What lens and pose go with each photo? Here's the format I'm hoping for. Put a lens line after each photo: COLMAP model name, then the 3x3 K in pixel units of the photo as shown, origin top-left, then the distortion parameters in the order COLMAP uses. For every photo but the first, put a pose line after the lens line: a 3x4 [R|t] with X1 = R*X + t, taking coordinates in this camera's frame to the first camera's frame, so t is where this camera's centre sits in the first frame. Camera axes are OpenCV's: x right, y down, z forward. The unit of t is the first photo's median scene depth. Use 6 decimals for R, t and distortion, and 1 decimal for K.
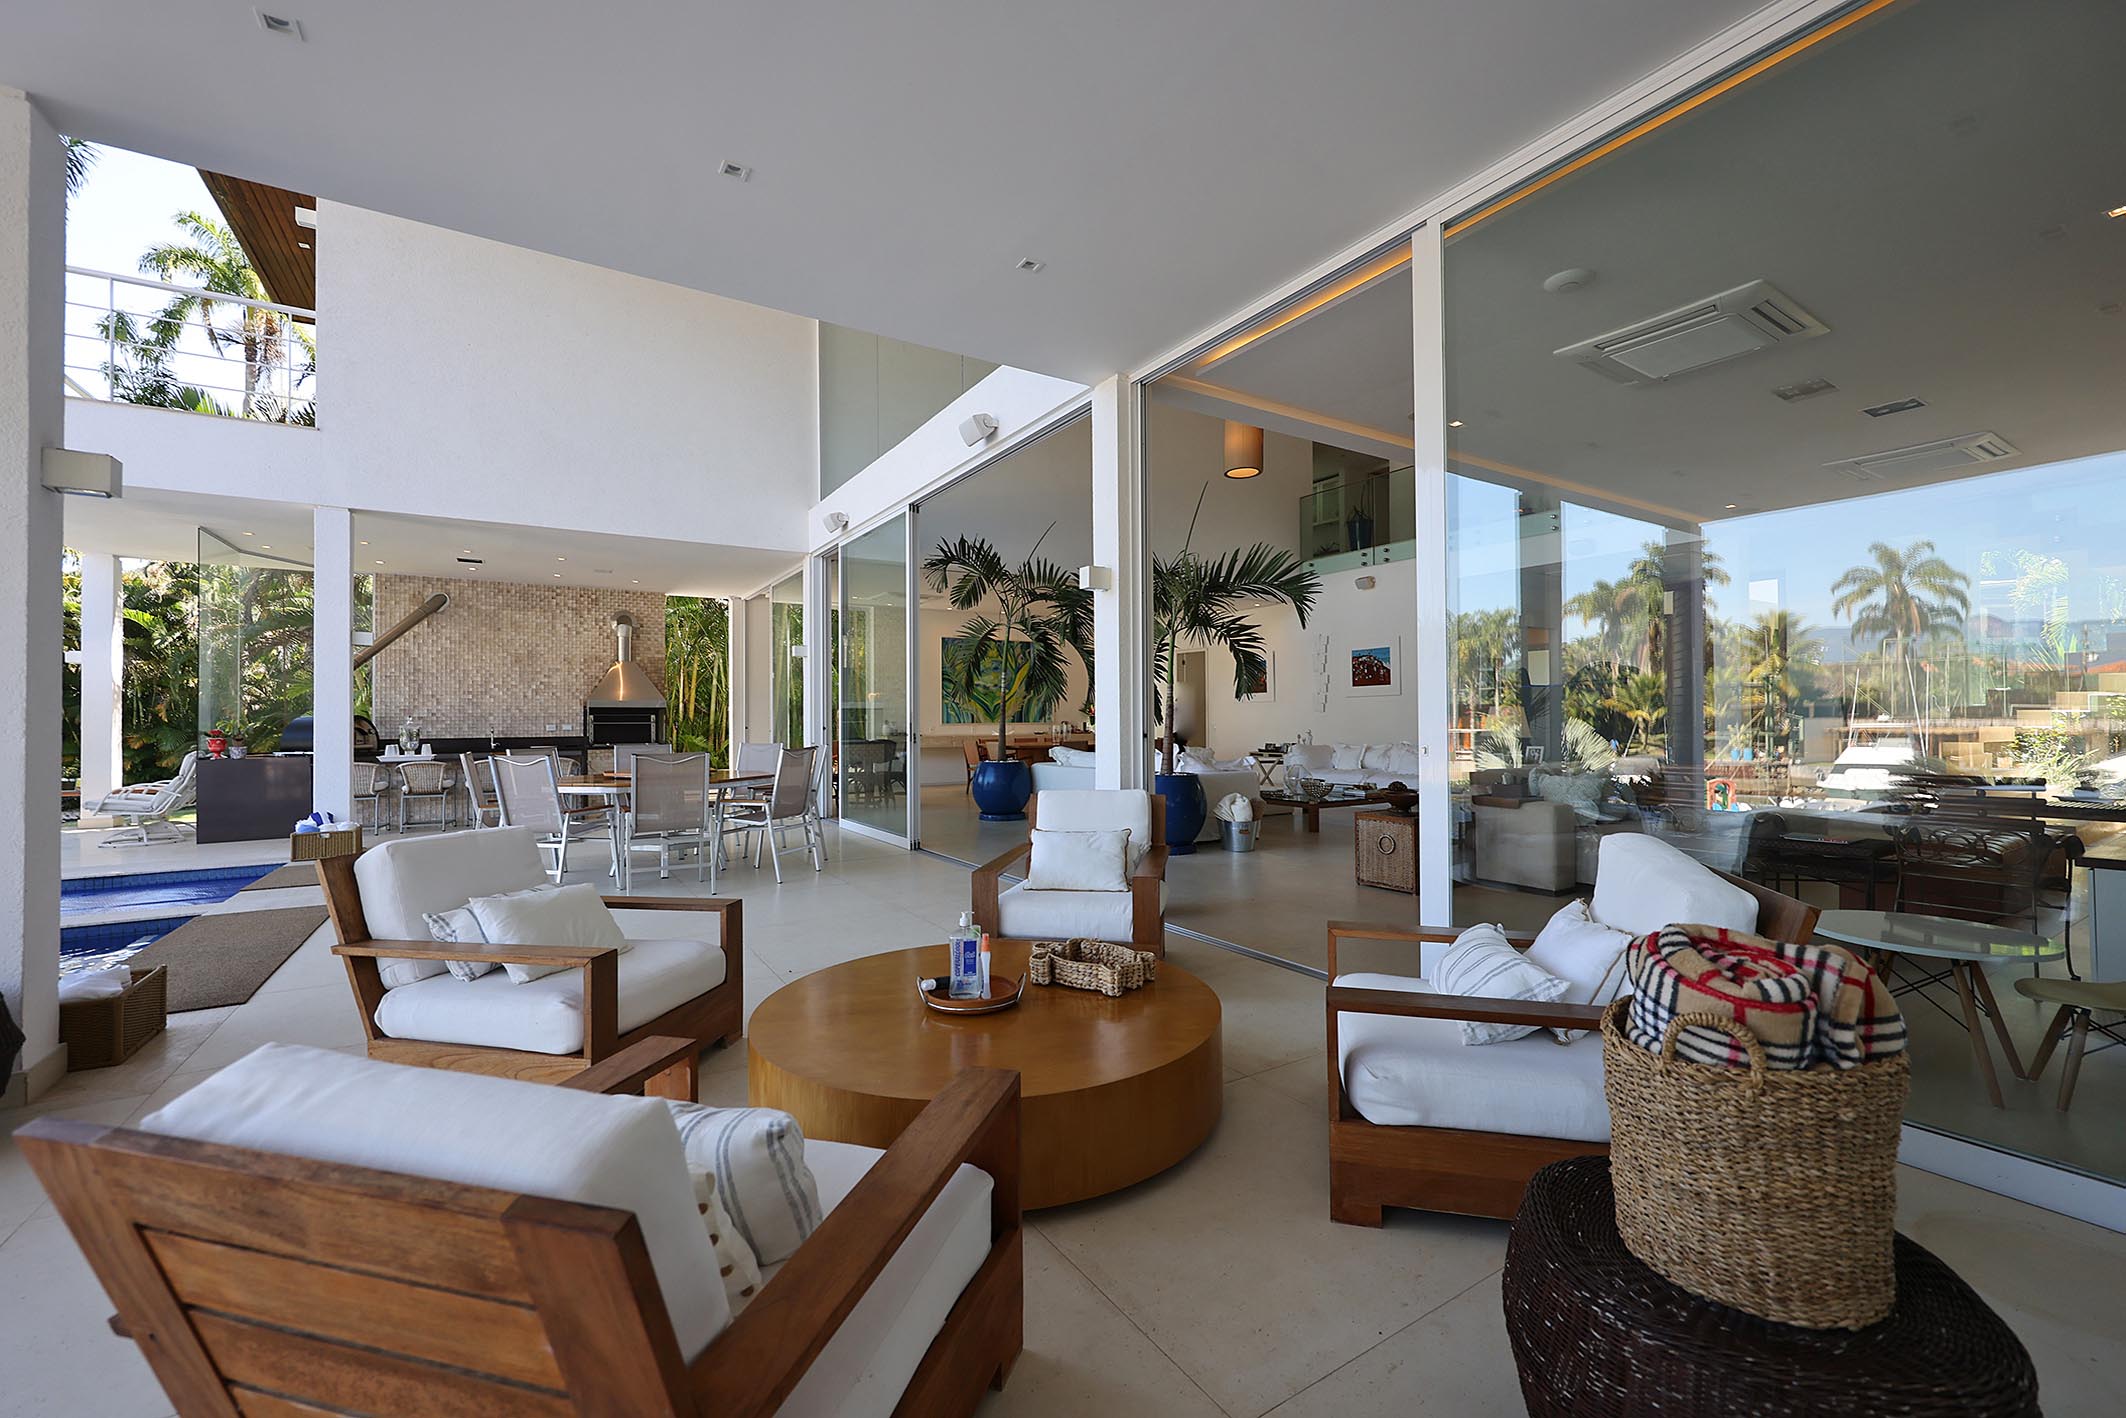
lens RADIAL K [[859.7, 0, 1065.9], [0, 859.7, 704.1], [0, 0, 1]] dist [-0.001162, -0.000399]
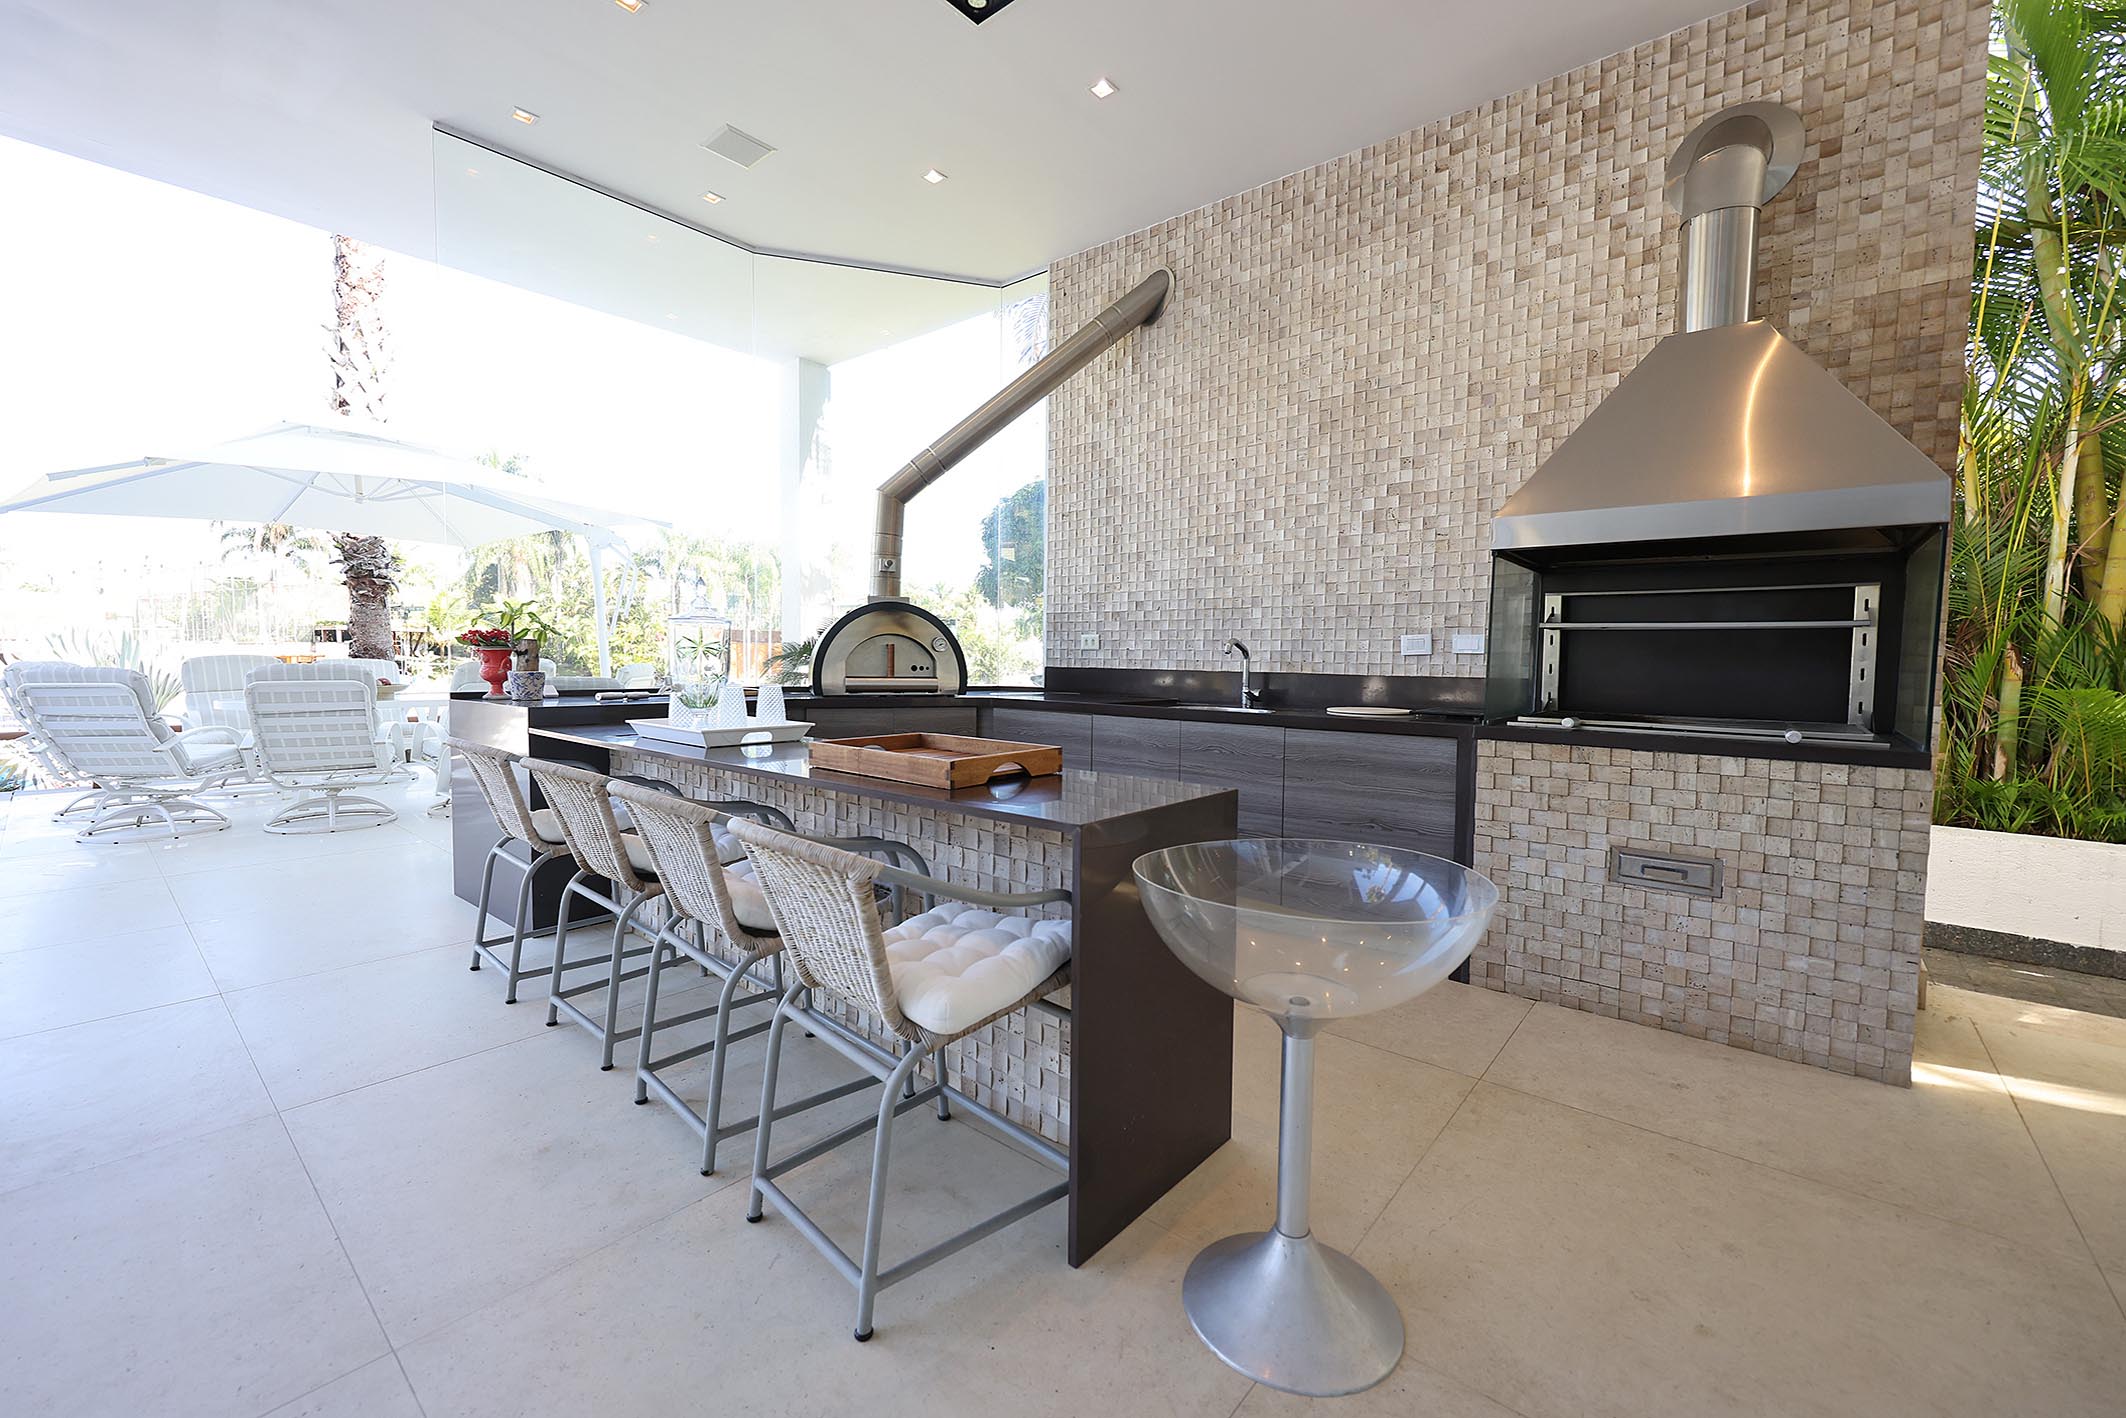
lens RADIAL K [[859.7, 0, 1048.8], [0, 859.7, 701.6], [0, 0, 1]] dist [-0.001162, -0.000399]
pose [[0.292765, 0.067353, -0.953809, -0.313600], [0.006180, 0.997362, 0.072325, 0.021788], [0.956165, -0.027069, 0.291576, 0.691834]]
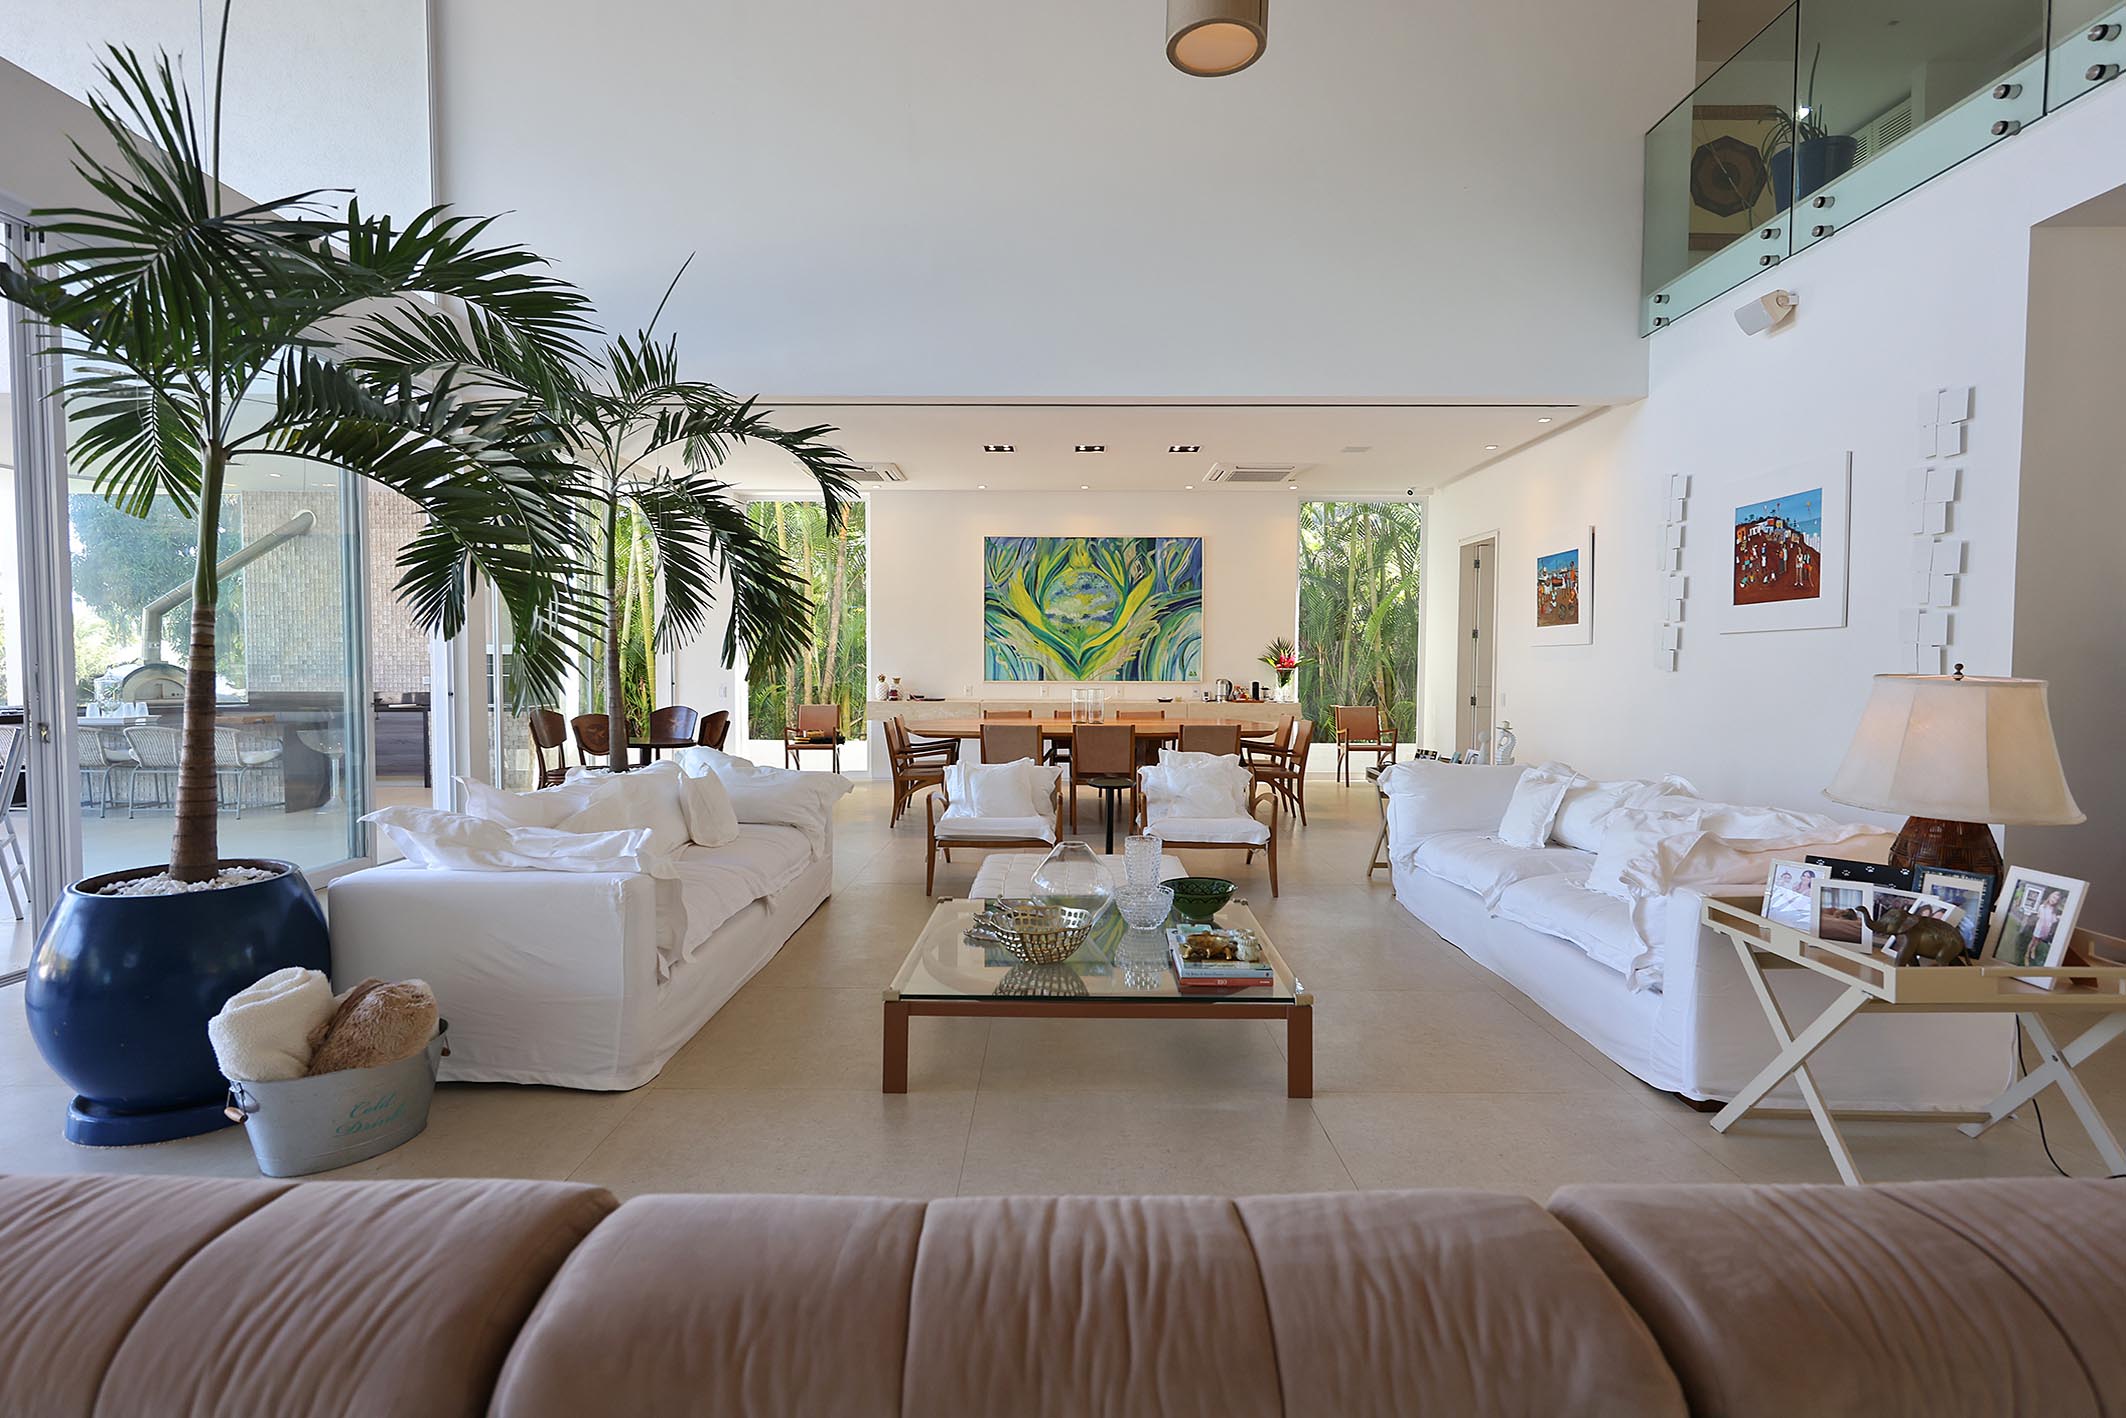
lens RADIAL K [[1047.6, 0, 1063.1], [0, 1047.6, 708.2], [0, 0, 1]] dist [-0.001603, 0.000216]
pose [[0.844443, 0.032105, -0.534682, 0.324742], [0.002303, 0.997975, 0.063560, -0.005053], [0.535640, -0.054904, 0.842660, 0.445898]]
